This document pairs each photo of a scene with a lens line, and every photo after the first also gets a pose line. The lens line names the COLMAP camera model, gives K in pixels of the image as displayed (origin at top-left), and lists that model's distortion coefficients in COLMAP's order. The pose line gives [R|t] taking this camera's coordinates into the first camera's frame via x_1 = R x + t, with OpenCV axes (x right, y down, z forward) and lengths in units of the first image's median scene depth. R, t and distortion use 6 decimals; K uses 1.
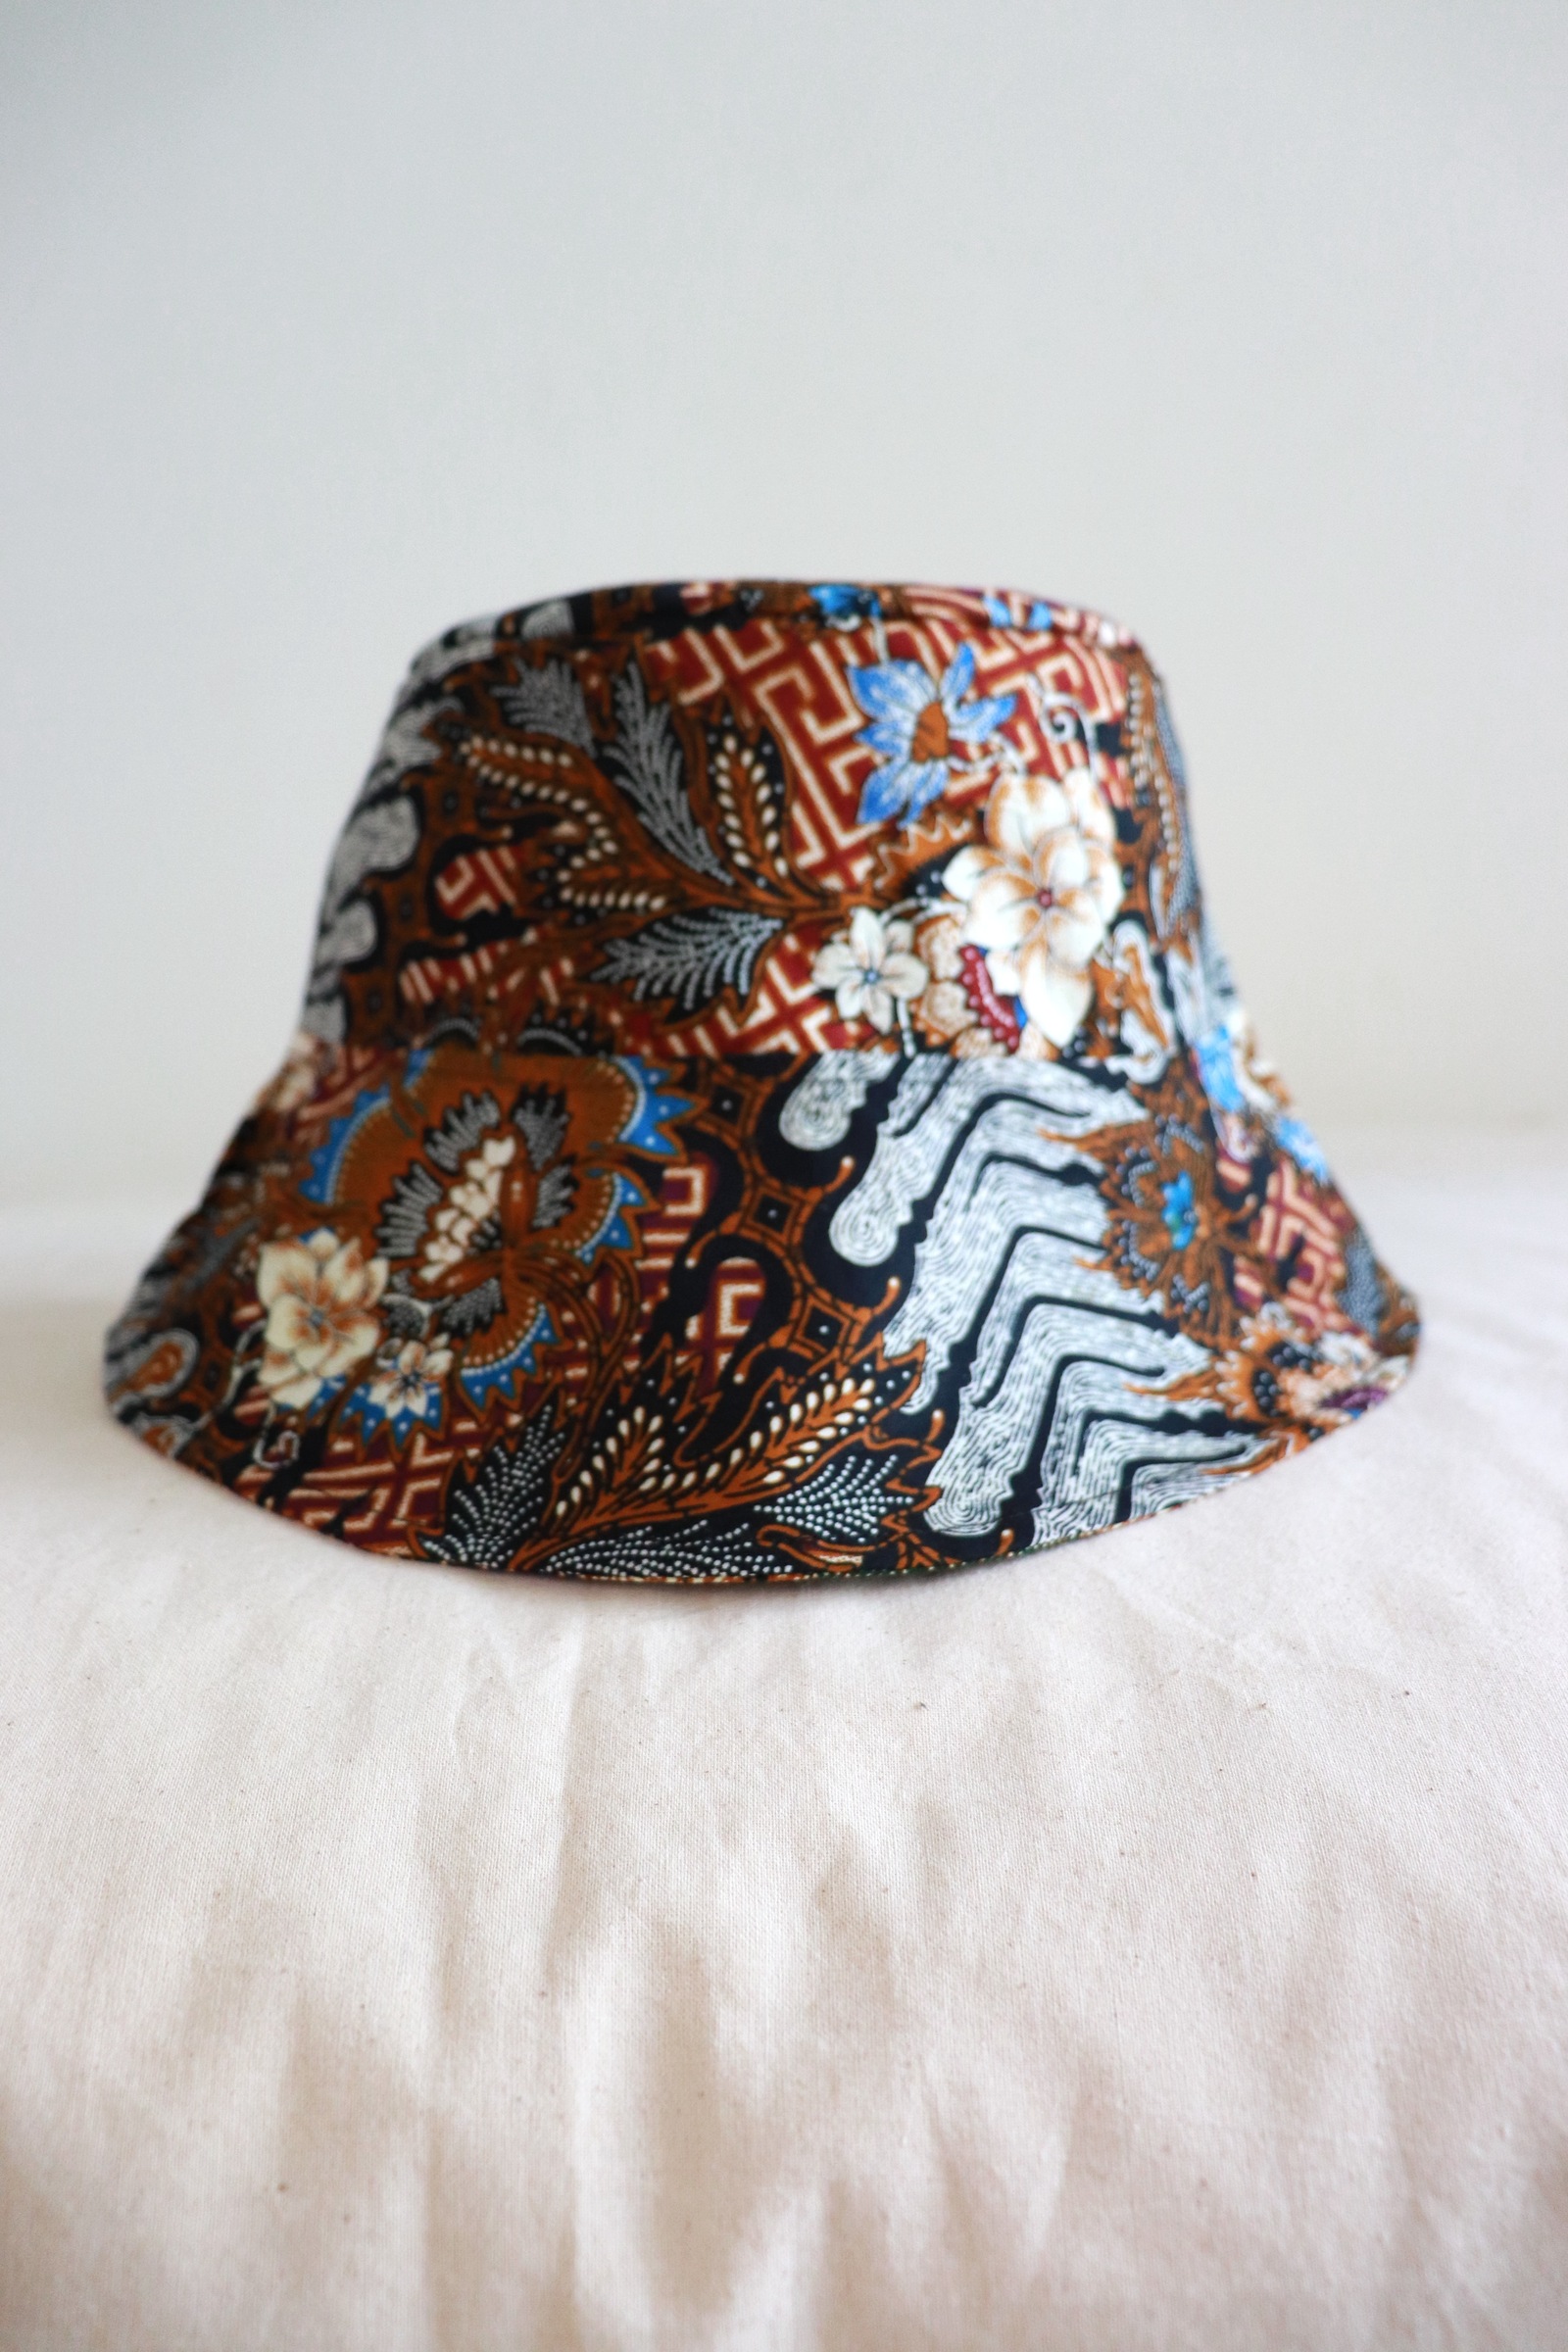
lens RADIAL K [[1913.0, 0, 790.3], [0, 1913.0, 1165.2], [0, 0, 1]] dist [-0.170639, 0.145986]
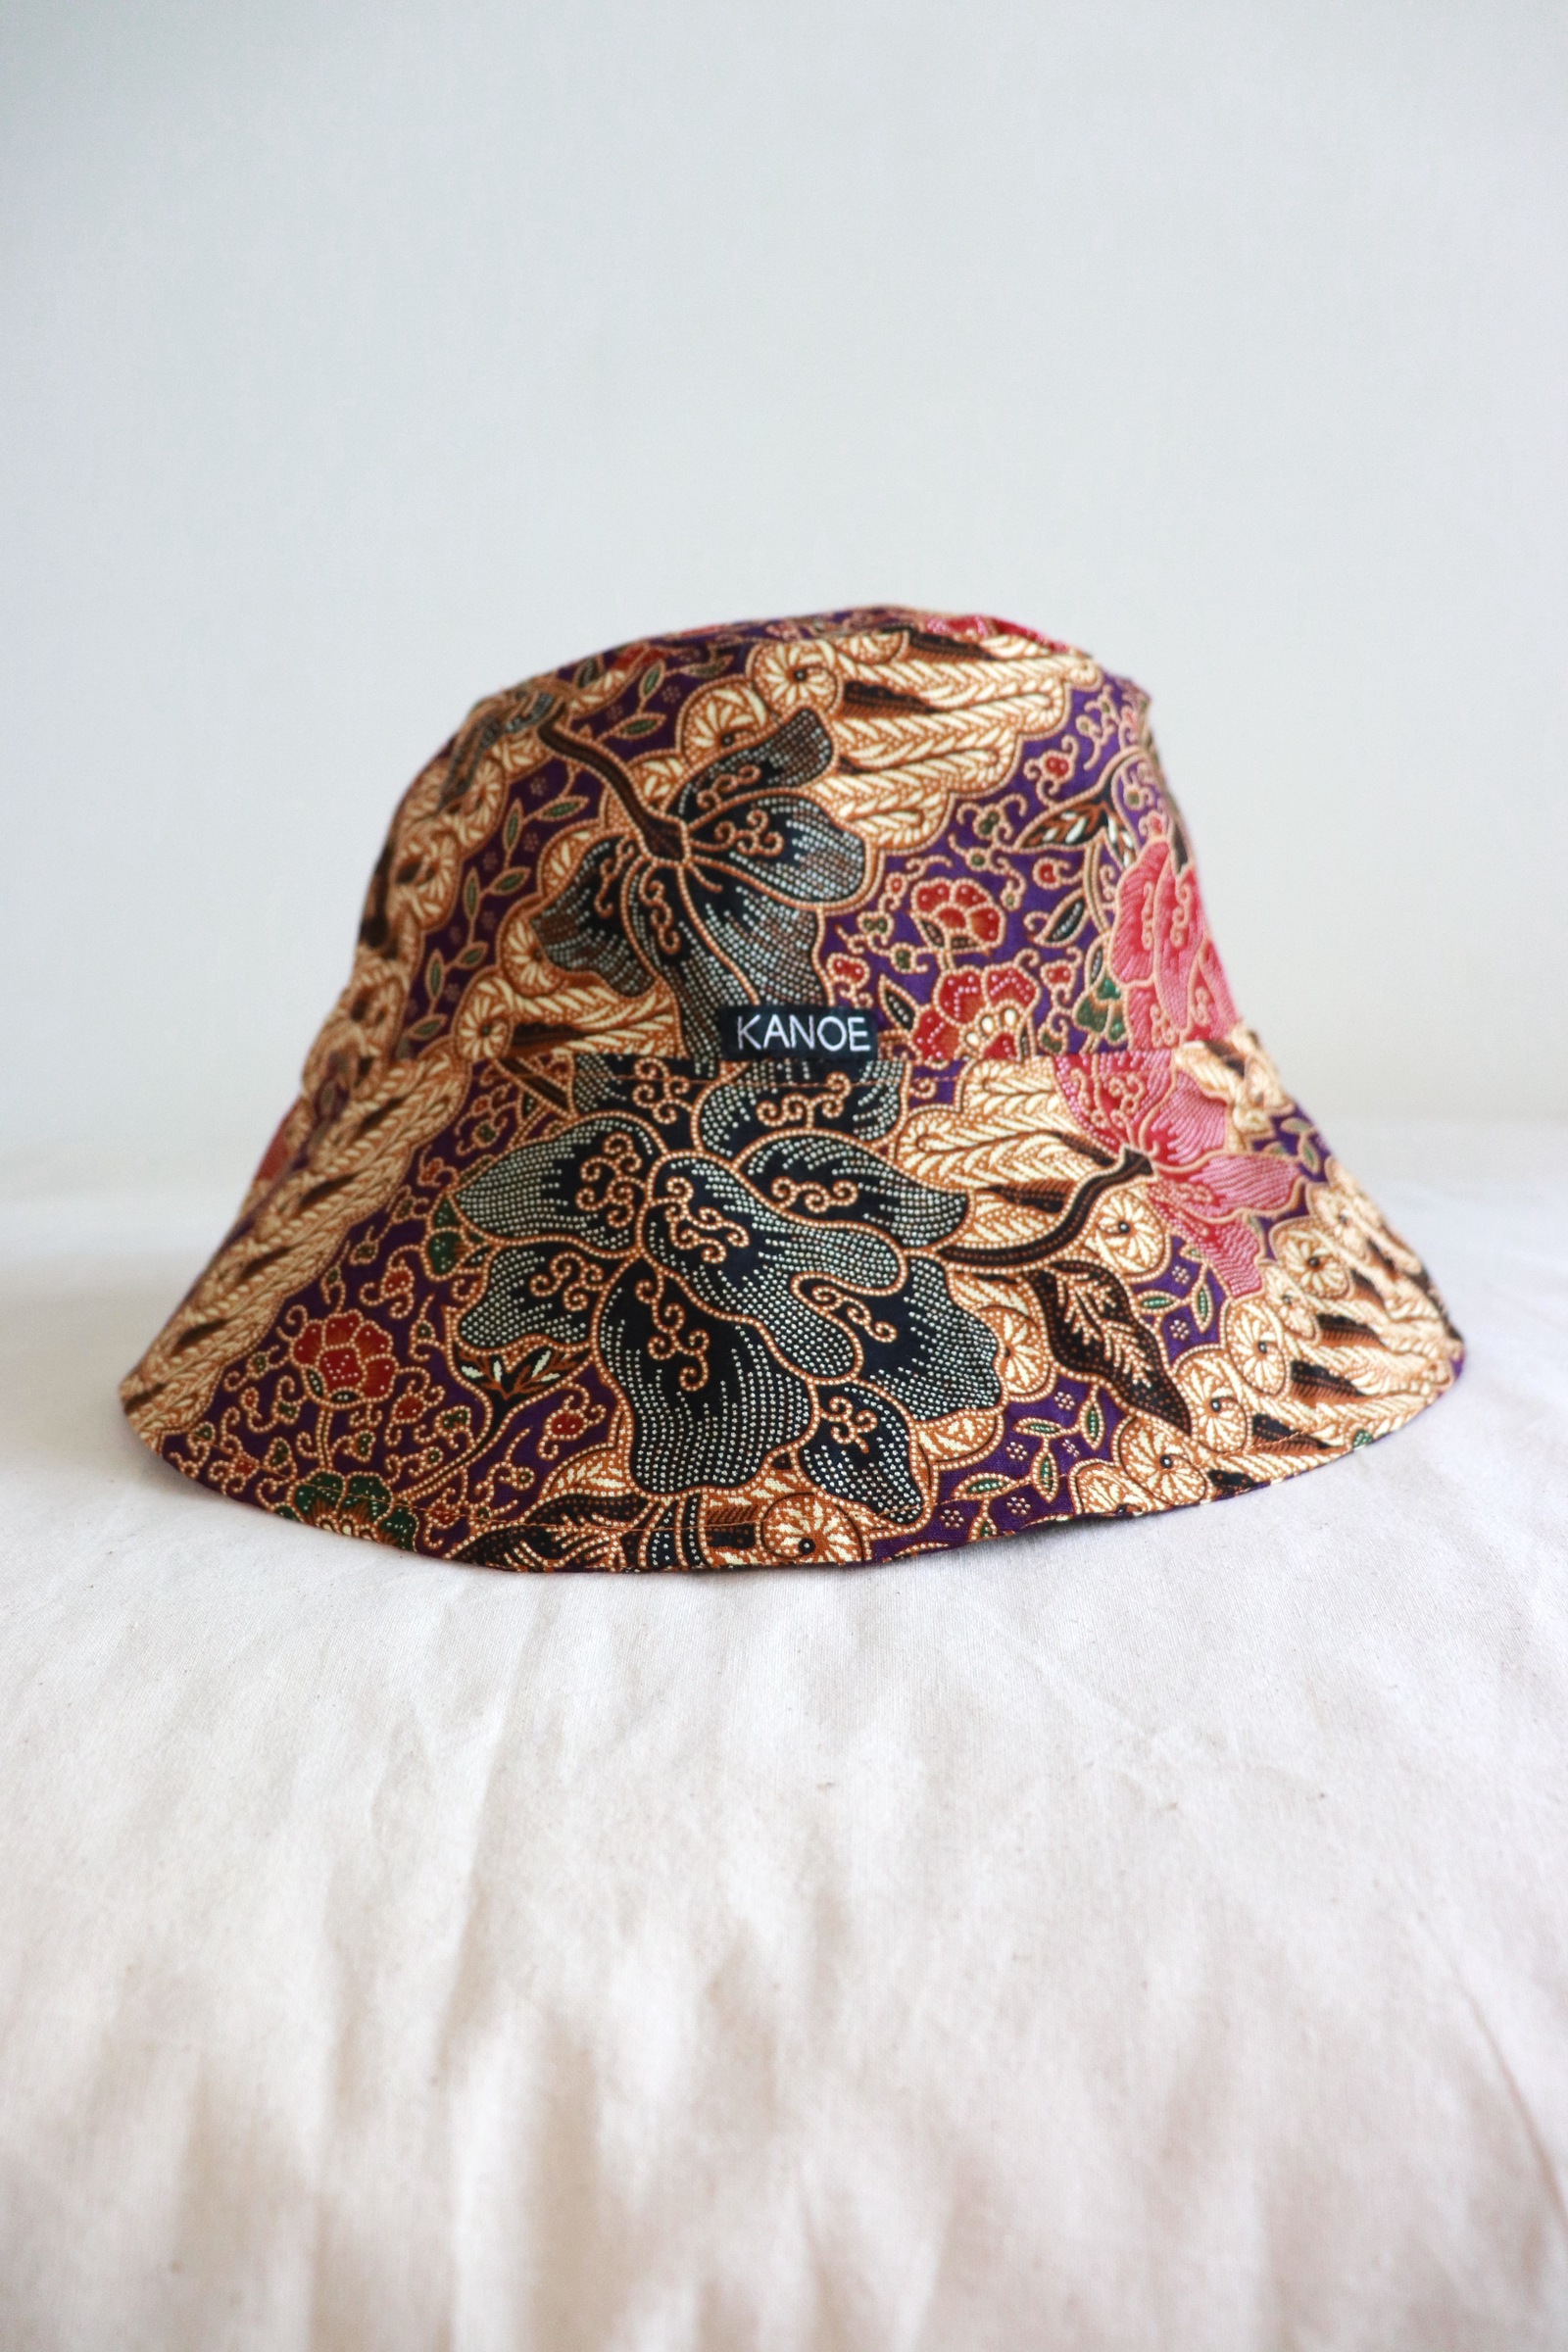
lens RADIAL K [[1913.0, 0, 797.0], [0, 1913.0, 1178.7], [0, 0, 1]] dist [-0.170639, 0.145986]
pose [[0.998795, 0.007623, -0.048483, 0.109407], [-0.006012, 0.999428, 0.033289, -0.082506], [0.048709, -0.032958, 0.998269, 0.014410]]
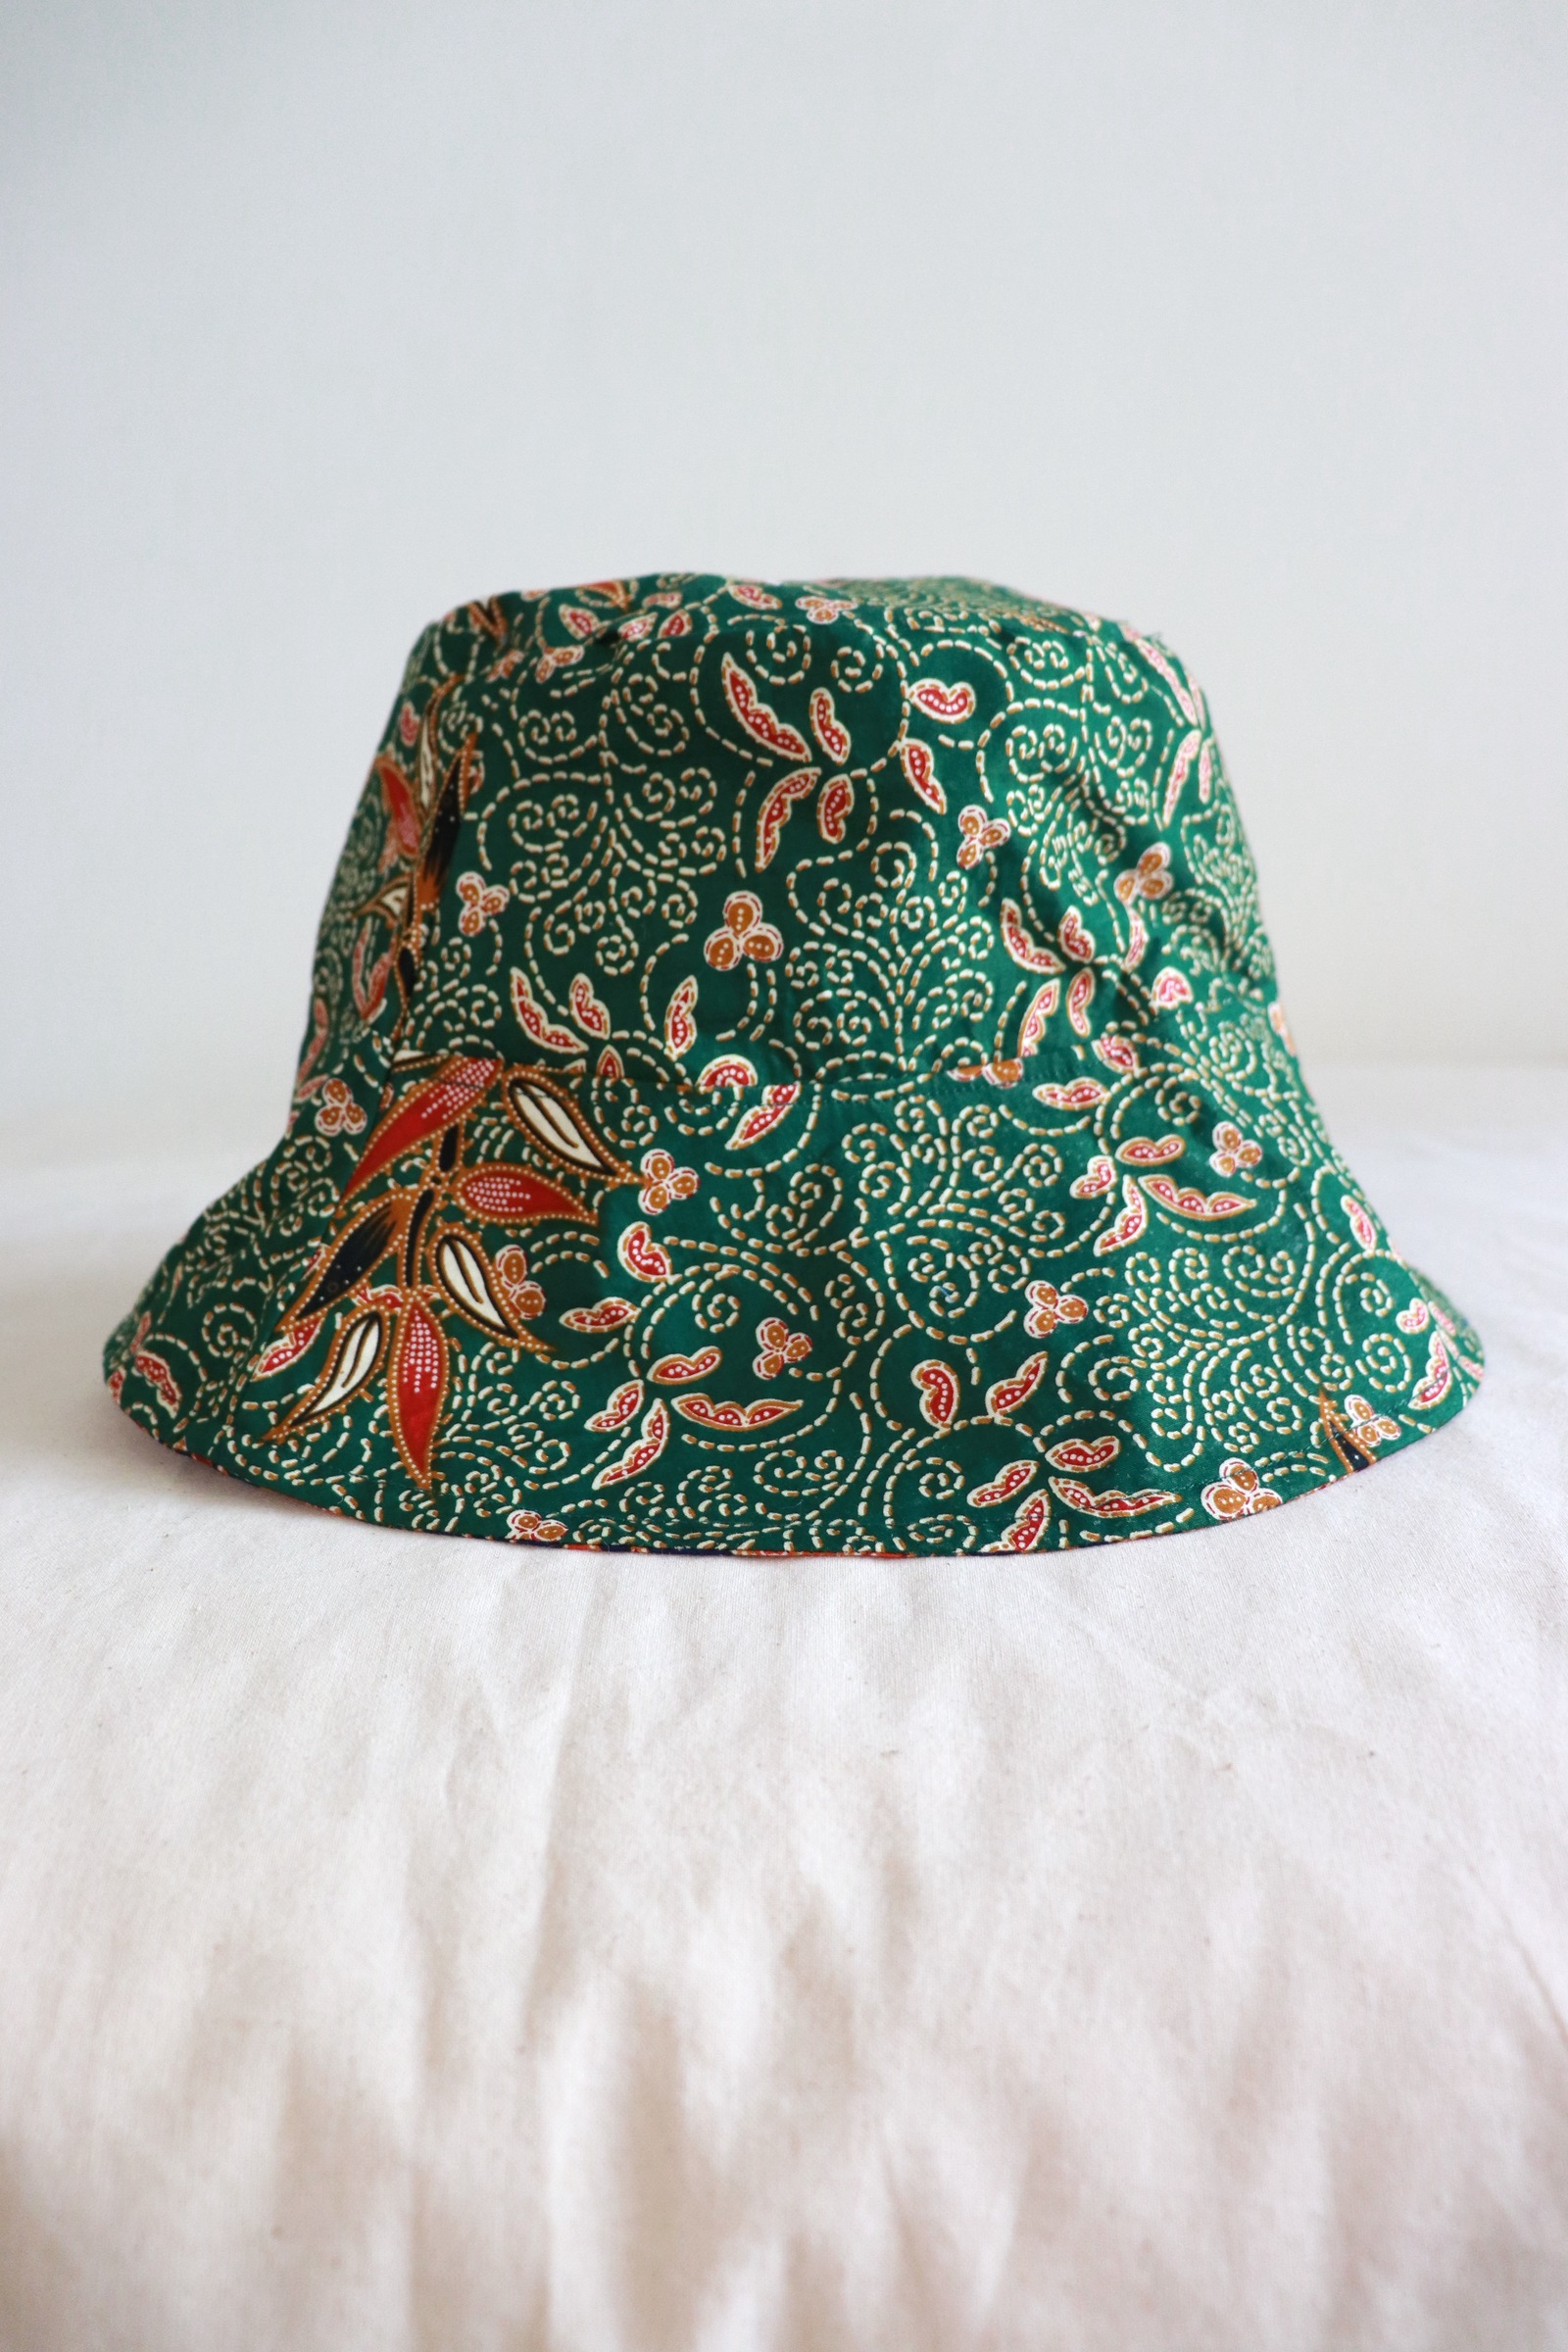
lens RADIAL K [[1913.0, 0, 799.2], [0, 1913.0, 1177.6], [0, 0, 1]] dist [-0.170639, 0.145986]
pose [[0.999232, -0.007300, -0.038494, 0.066668], [0.009675, 0.998036, 0.061898, -0.107583], [0.037966, -0.062223, 0.997340, -0.007298]]
